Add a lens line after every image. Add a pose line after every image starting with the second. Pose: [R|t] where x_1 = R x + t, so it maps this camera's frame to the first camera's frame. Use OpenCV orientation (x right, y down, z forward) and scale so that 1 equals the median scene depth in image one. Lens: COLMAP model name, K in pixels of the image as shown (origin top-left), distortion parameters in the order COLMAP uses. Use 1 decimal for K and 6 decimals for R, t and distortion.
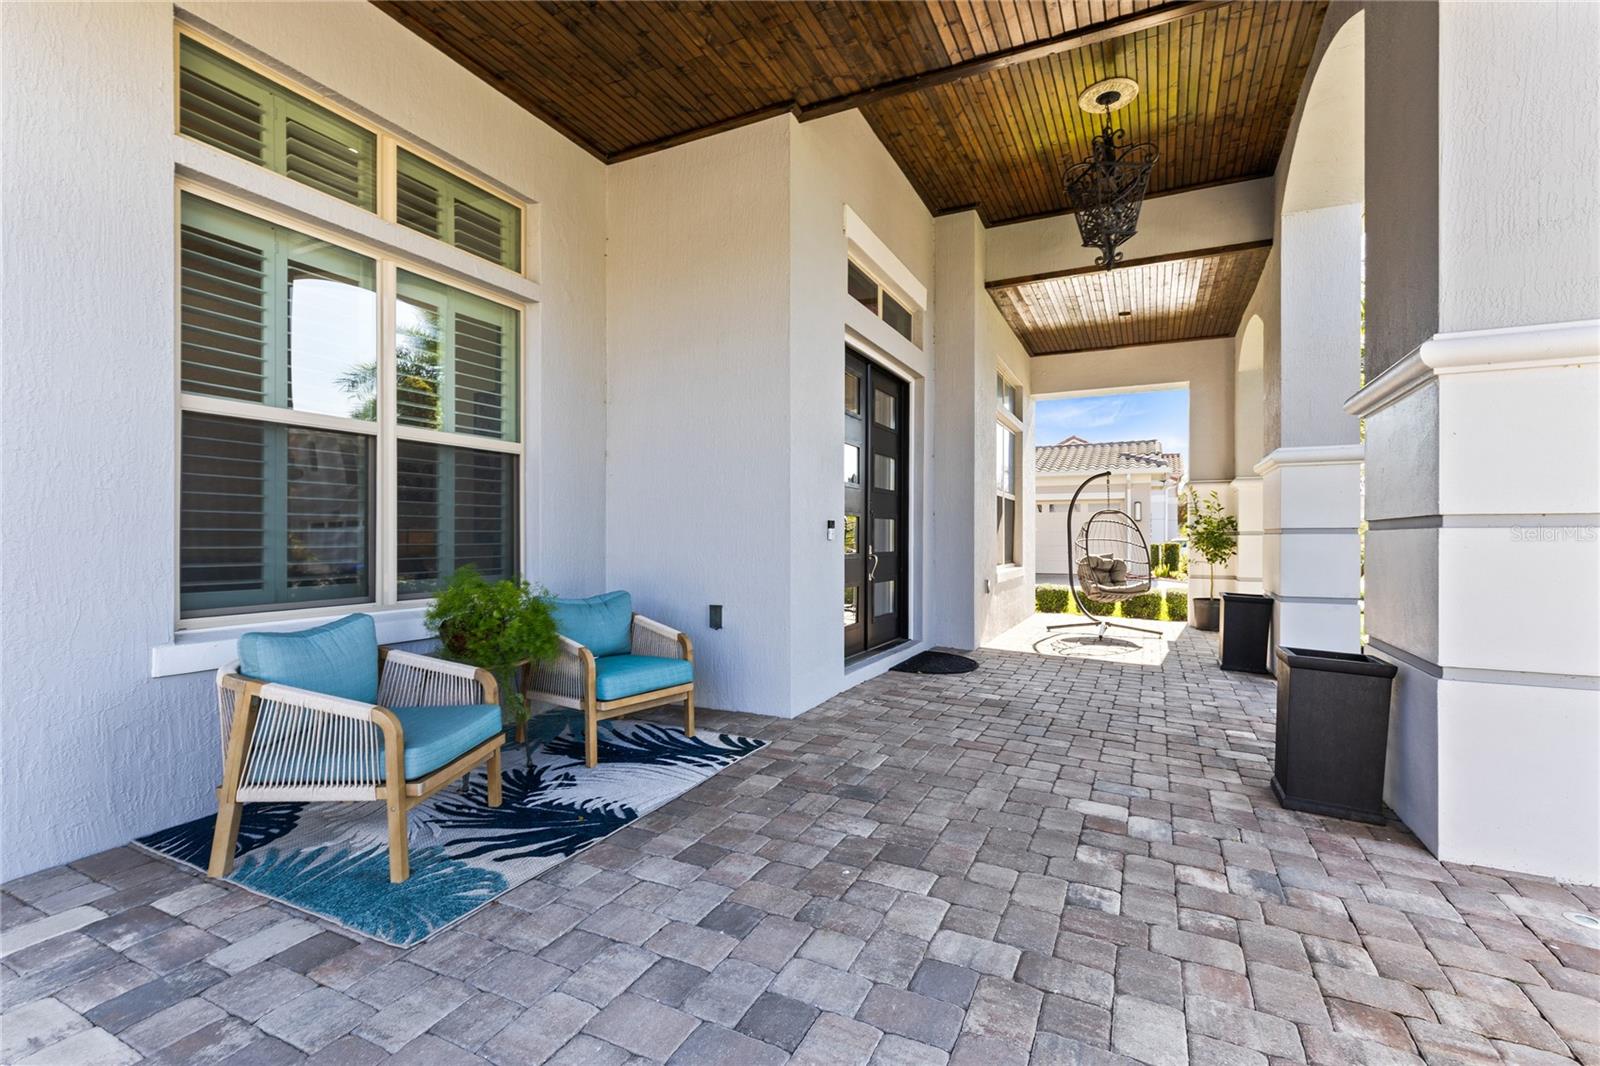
lens RADIAL K [[727.9, 0, 800.0], [0, 727.9, 533.0], [0, 0, 1]] dist [0.000844, 0.000065]
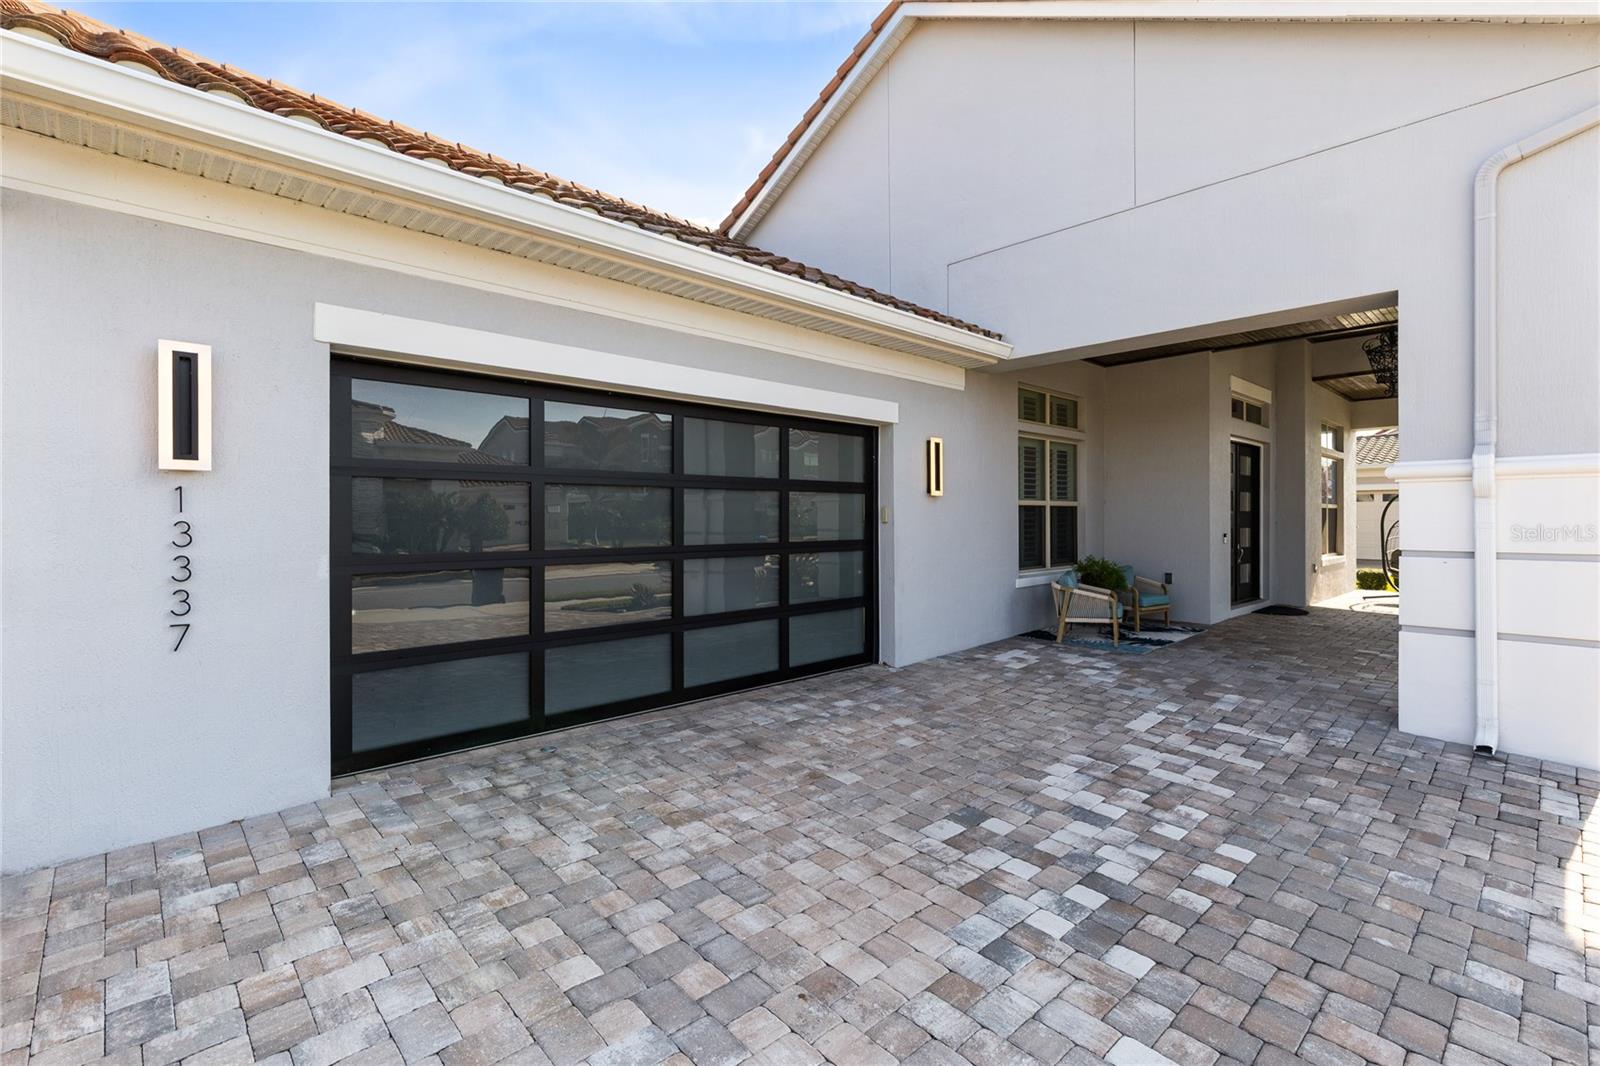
lens RADIAL K [[696.7, 0, 800.2], [0, 696.7, 510.9], [0, 0, 1]] dist [0.000241, -0.000047]
pose [[0.928957, -0.001190, -0.370185, -0.268366], [0.002250, 0.999995, 0.002430, -0.070726], [0.370180, -0.003090, 0.928955, -0.998577]]
